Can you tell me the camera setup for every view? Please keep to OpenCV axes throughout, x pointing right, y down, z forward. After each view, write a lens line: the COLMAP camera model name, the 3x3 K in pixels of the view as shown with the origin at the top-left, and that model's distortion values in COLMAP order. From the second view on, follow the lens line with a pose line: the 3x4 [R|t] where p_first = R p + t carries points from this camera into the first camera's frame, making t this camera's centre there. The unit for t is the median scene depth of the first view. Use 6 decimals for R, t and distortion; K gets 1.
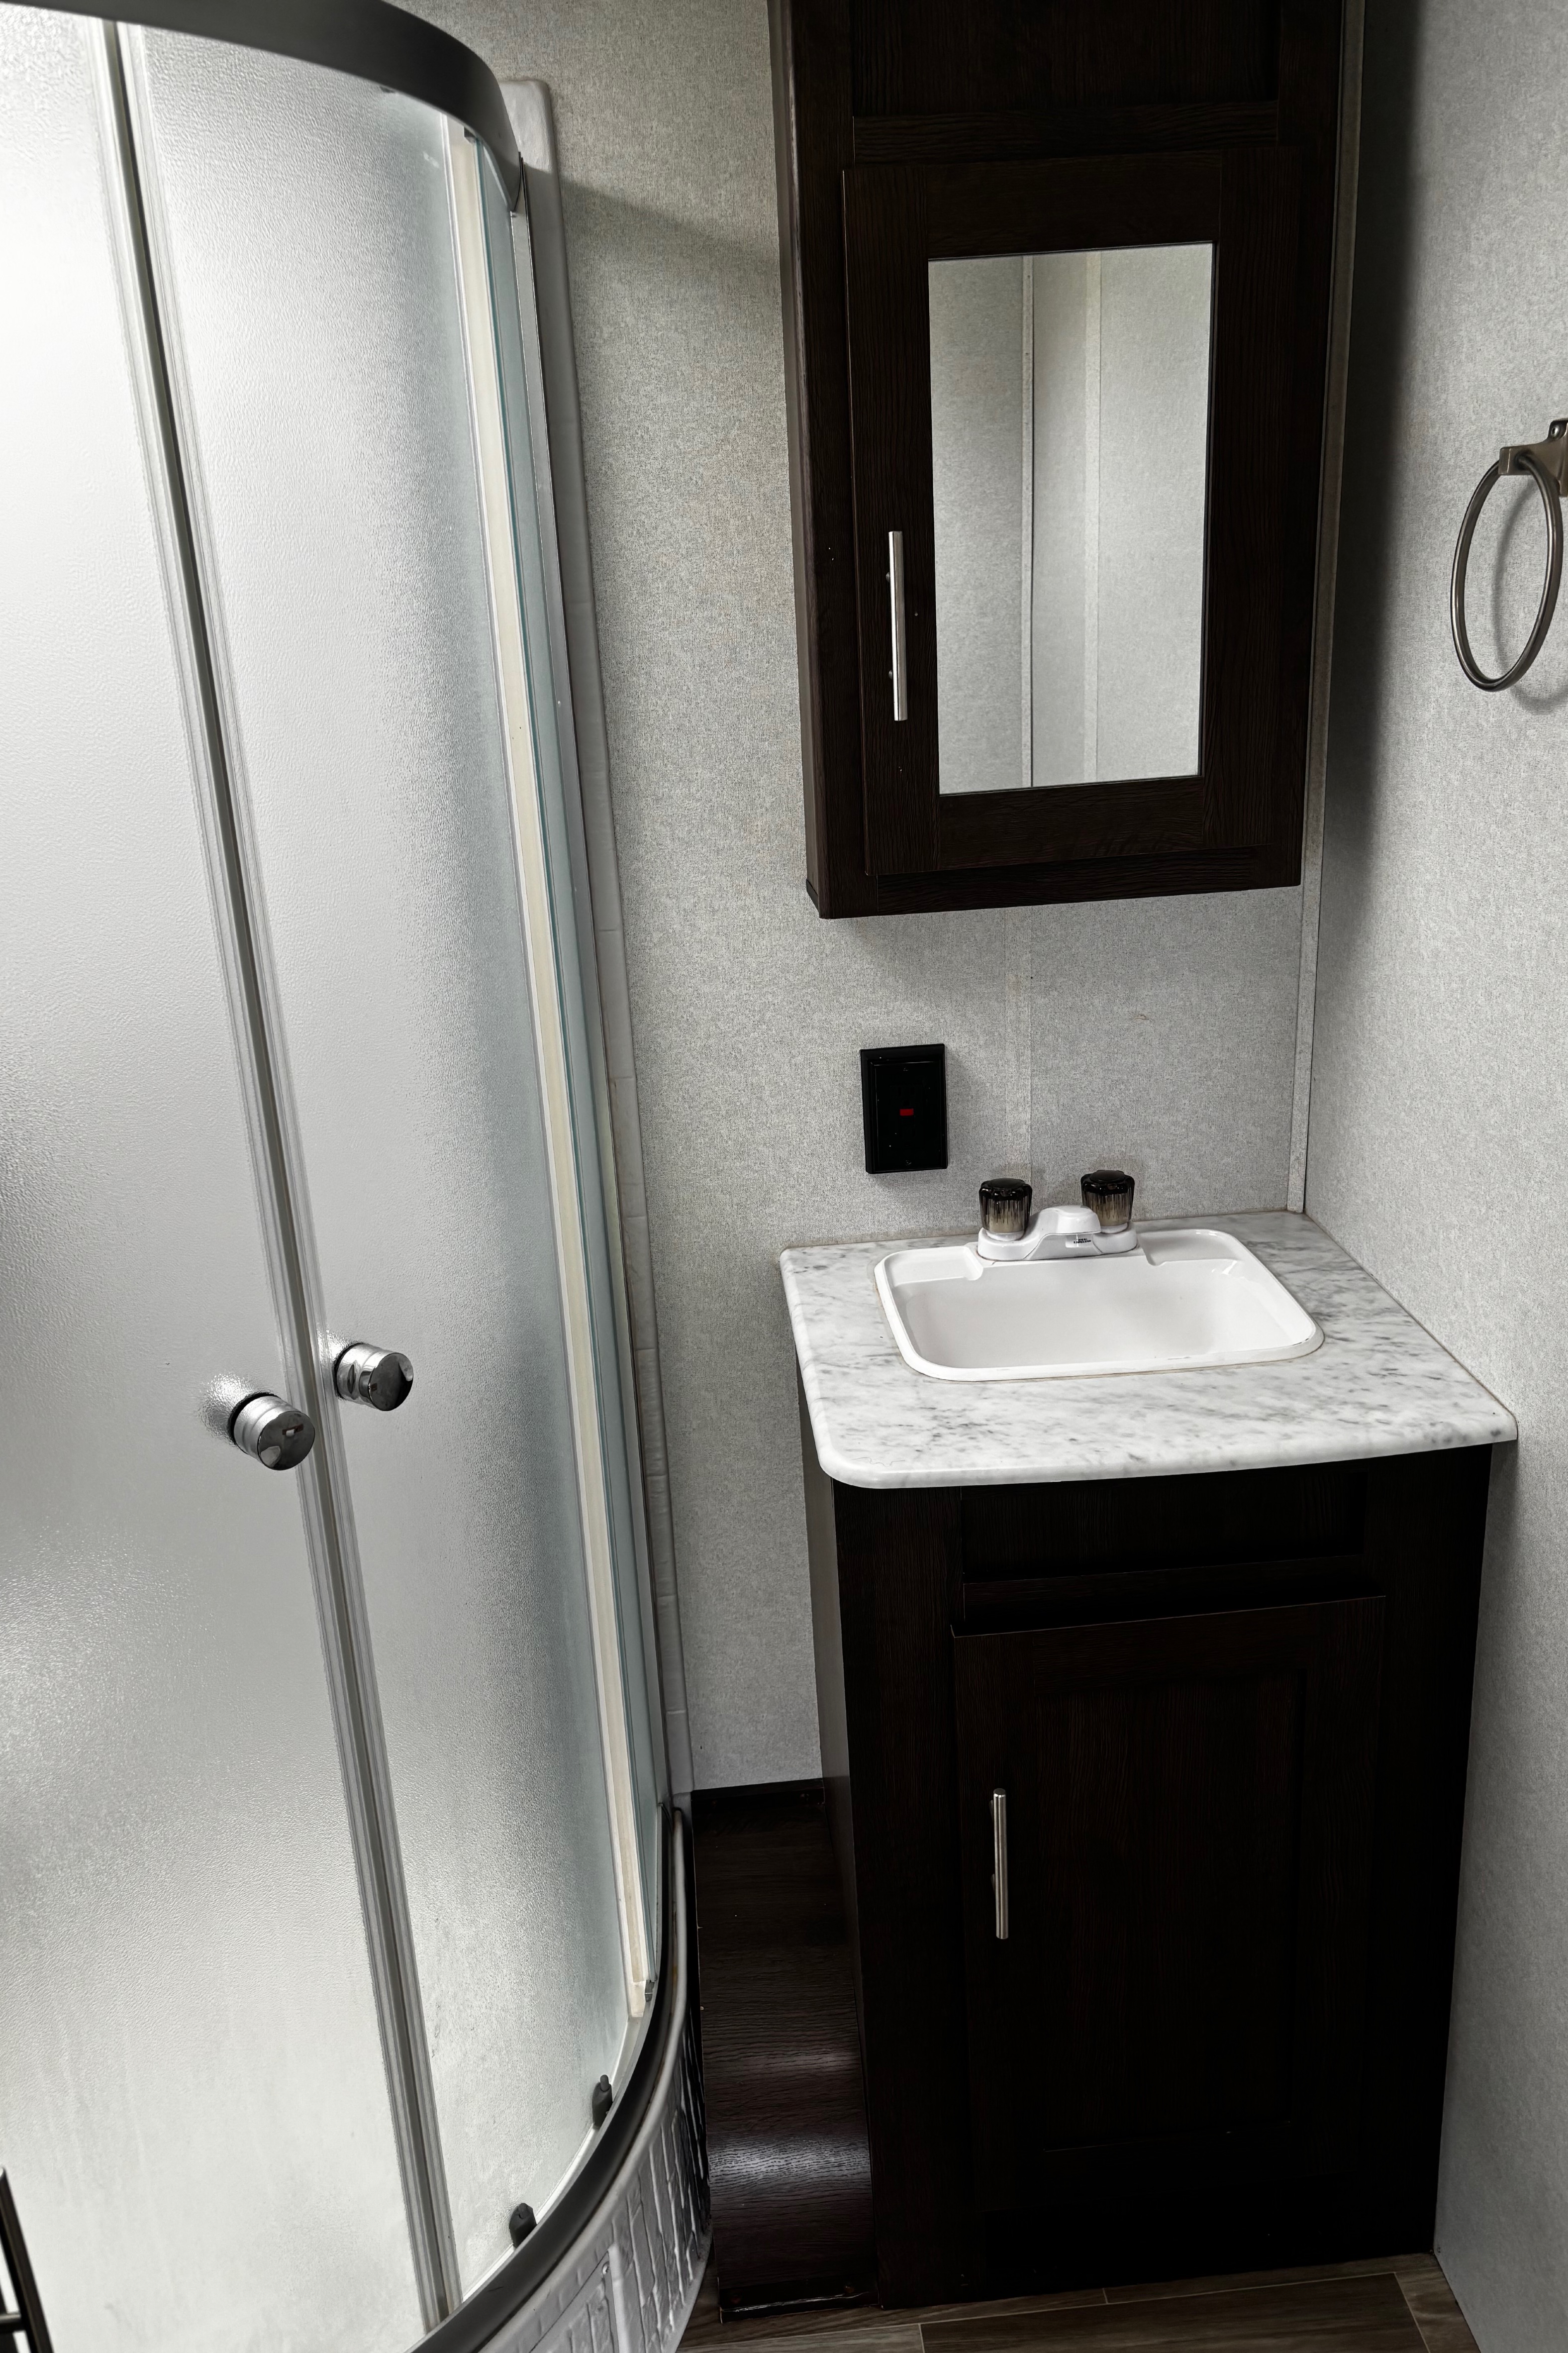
lens RADIAL K [[1792.0, 0, 767.1], [0, 1792.0, 1175.6], [0, 0, 1]] dist [0.055105, -0.060491]
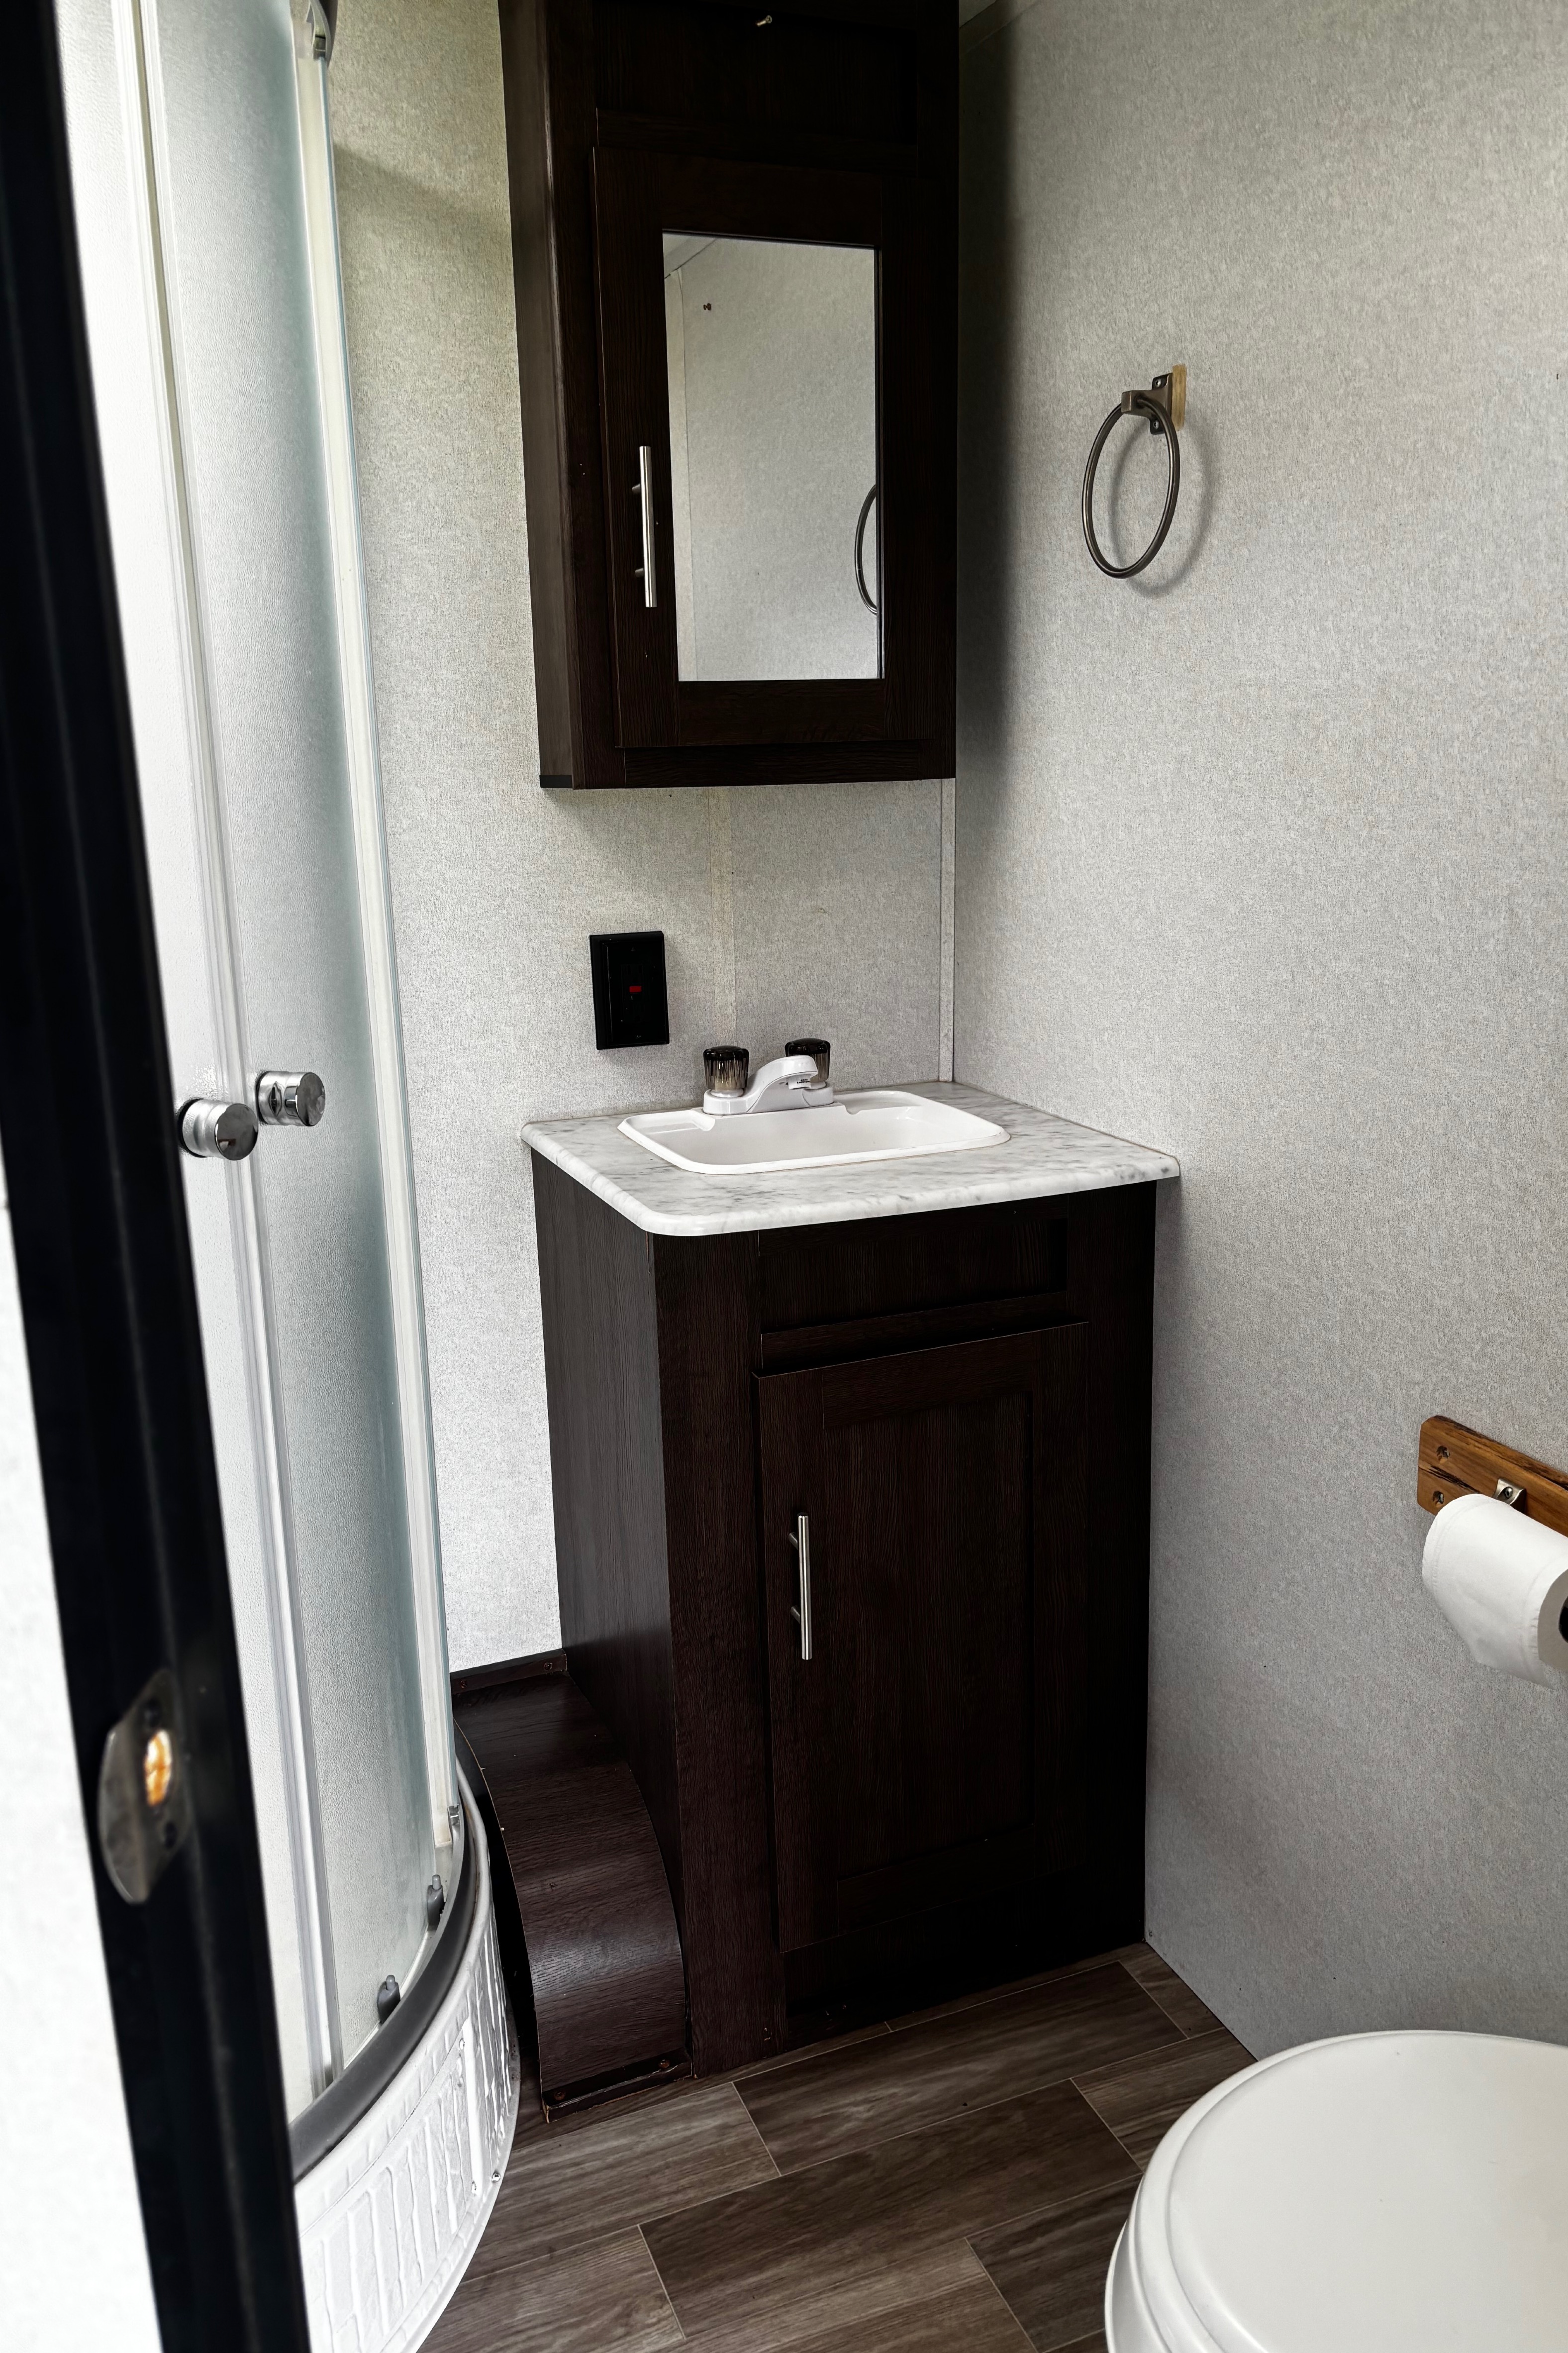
lens RADIAL K [[1792.0, 0, 779.3], [0, 1792.0, 1169.9], [0, 0, 1]] dist [0.055105, -0.060491]
pose [[0.949428, -0.042121, 0.311147, -0.215846], [0.075420, 0.992542, -0.095770, 0.217291], [-0.304792, 0.114394, 0.945524, -0.089694]]
